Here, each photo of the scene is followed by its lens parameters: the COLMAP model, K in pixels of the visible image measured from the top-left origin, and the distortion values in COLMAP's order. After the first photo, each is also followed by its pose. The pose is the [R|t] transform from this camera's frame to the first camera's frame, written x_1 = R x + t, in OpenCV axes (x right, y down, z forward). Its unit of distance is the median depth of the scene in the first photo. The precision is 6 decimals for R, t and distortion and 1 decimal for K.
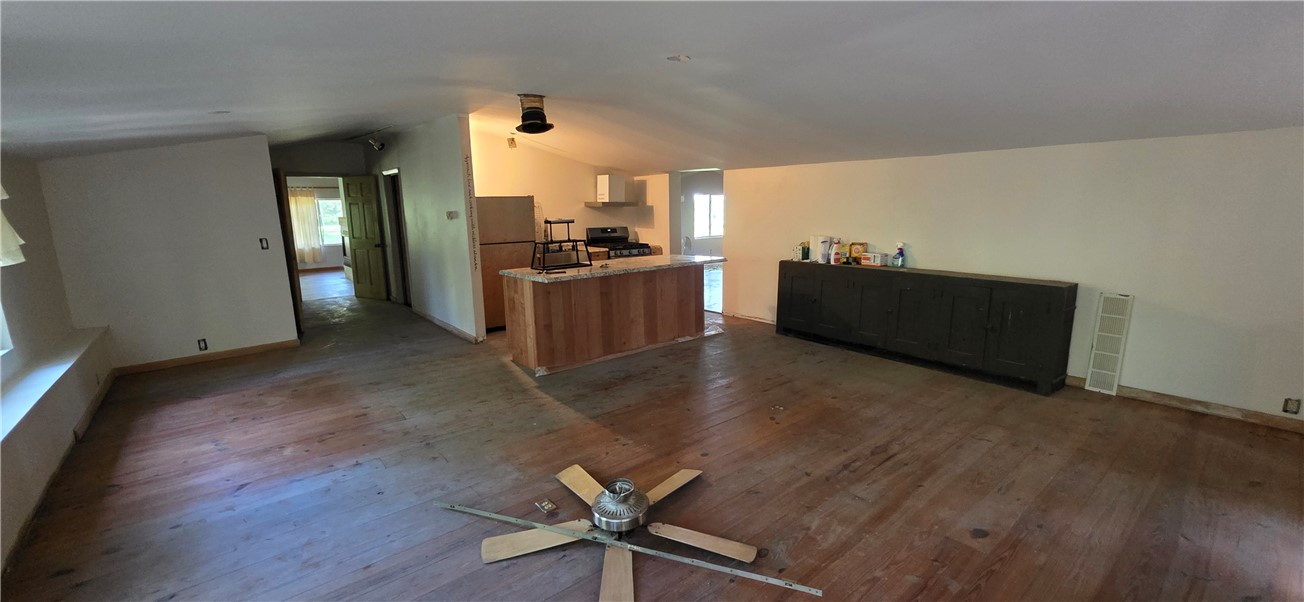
lens RADIAL K [[519.2, 0, 652.0], [0, 519.2, 301.0], [0, 0, 1]] dist [-0.001531, 0.000187]
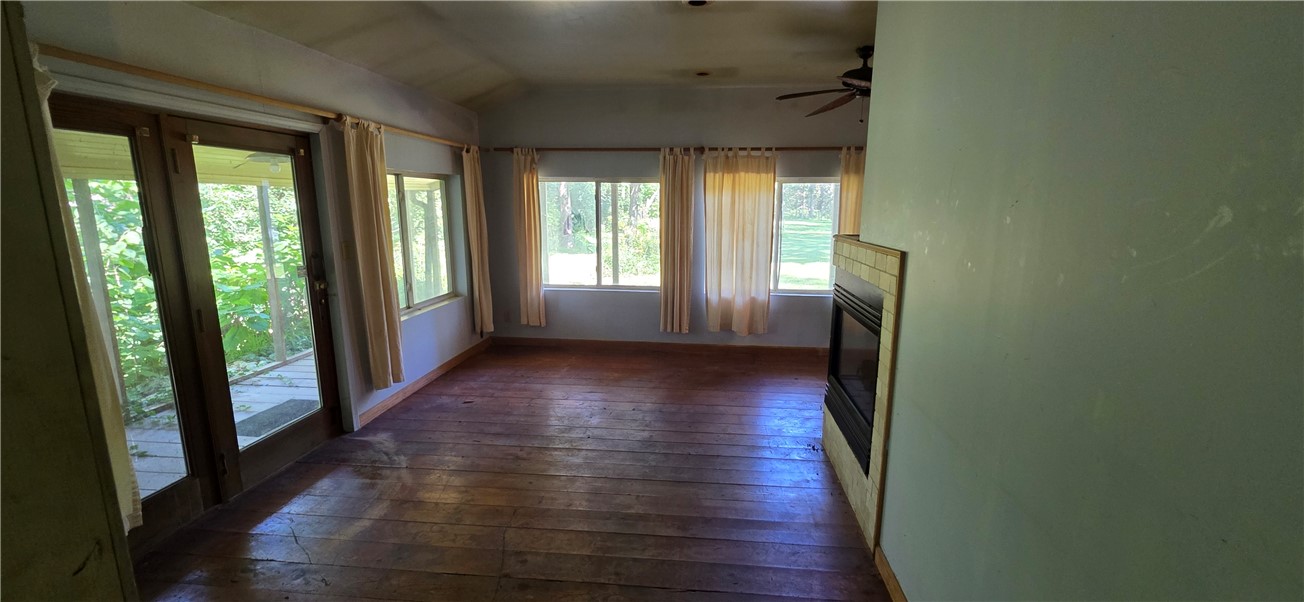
lens RADIAL K [[519.2, 0, 652.0], [0, 519.2, 301.0], [0, 0, 1]] dist [-0.001531, 0.000187]
pose [[0.692843, 0.145127, -0.706333, -0.669310], [-0.143175, 0.987722, 0.062502, -0.183192], [0.706731, 0.057825, 0.705115, 1.045616]]
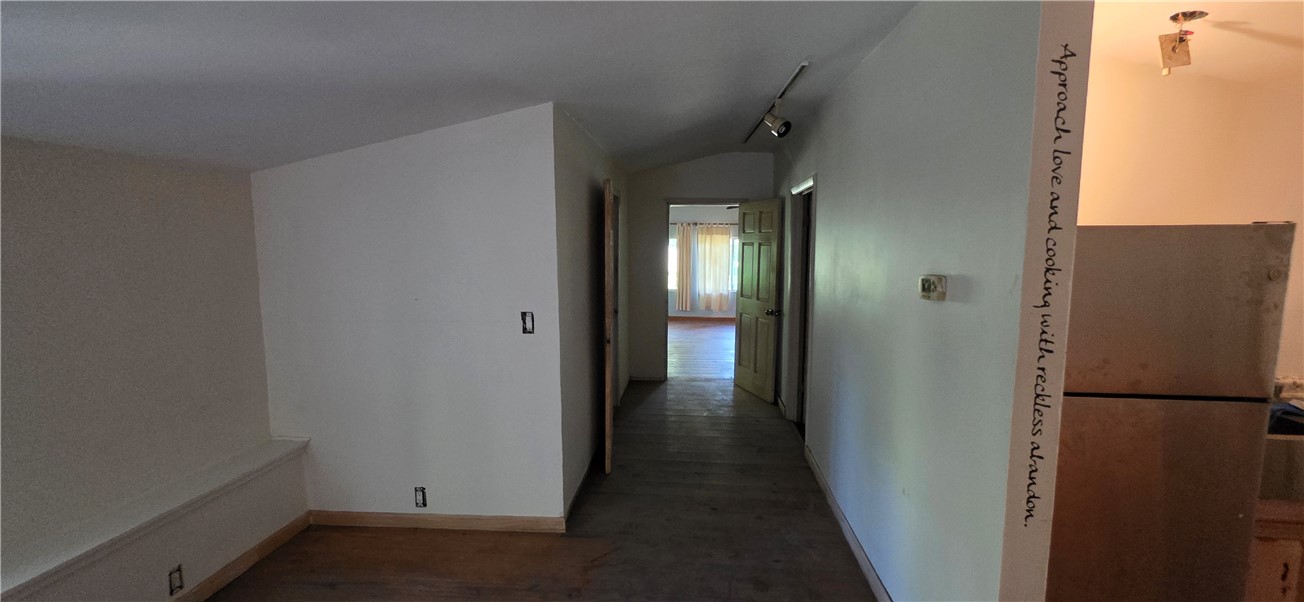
lens RADIAL K [[519.2, 0, 652.0], [0, 519.2, 301.0], [0, 0, 1]] dist [-0.001531, 0.000187]
pose [[0.710619, 0.090445, -0.697740, -0.217151], [-0.142794, 0.989604, -0.017151, -0.095449], [0.688935, 0.111821, 0.716146, 0.495008]]
